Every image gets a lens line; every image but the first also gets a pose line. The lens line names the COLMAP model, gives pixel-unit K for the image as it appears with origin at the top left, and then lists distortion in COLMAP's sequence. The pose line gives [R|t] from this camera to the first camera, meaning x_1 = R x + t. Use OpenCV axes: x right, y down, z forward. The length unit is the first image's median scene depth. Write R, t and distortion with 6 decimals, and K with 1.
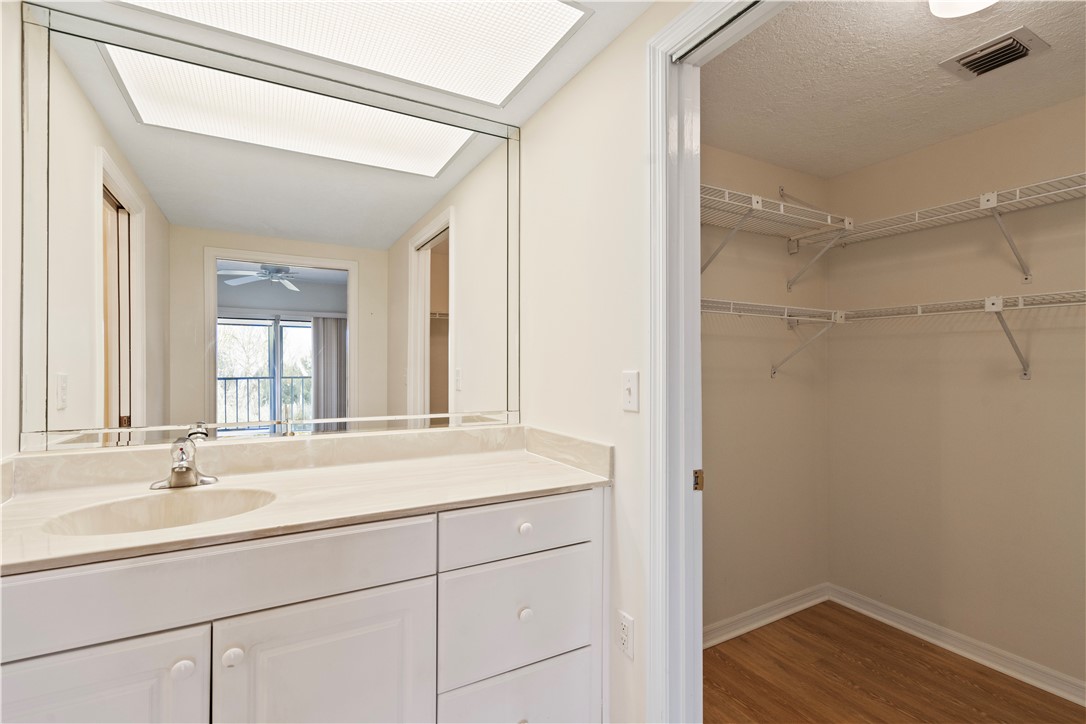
lens RADIAL K [[497.0, 0, 566.8], [0, 497.0, 361.0], [0, 0, 1]] dist [-0.006237, 0.004005]
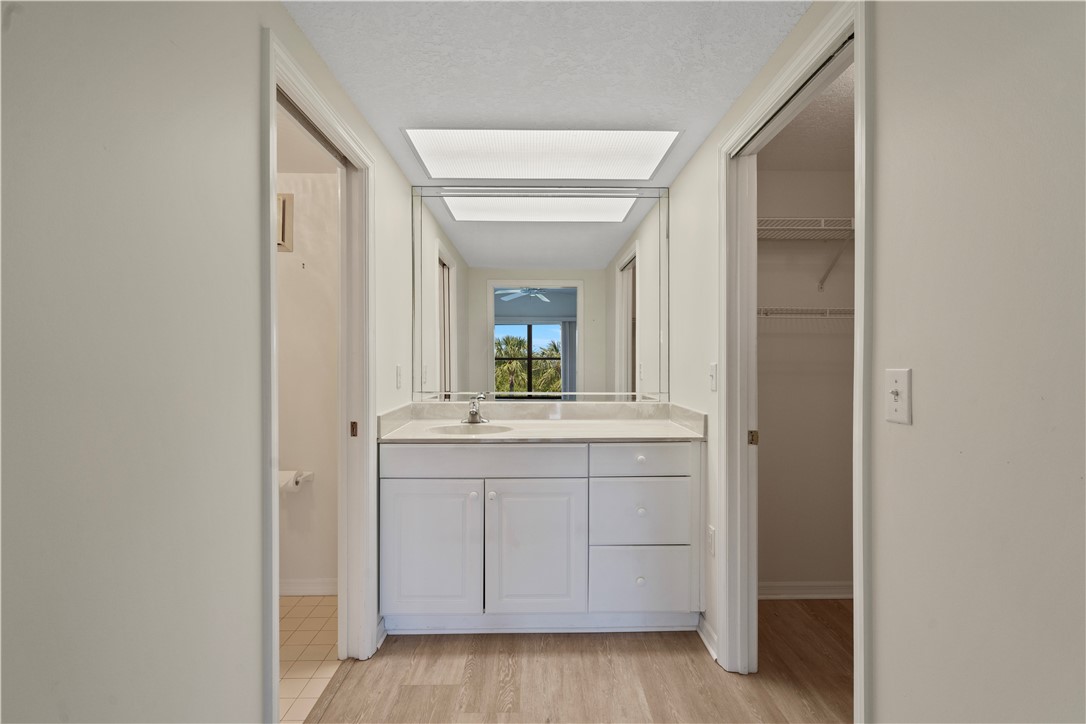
lens RADIAL K [[497.0, 0, 547.7], [0, 497.0, 362.0], [0, 0, 1]] dist [-0.006237, 0.004005]
pose [[0.869031, 0.001699, -0.494755, 0.403476], [0.003275, 0.999952, 0.009187, 0.000658], [0.494747, -0.009604, 0.868984, -0.503051]]
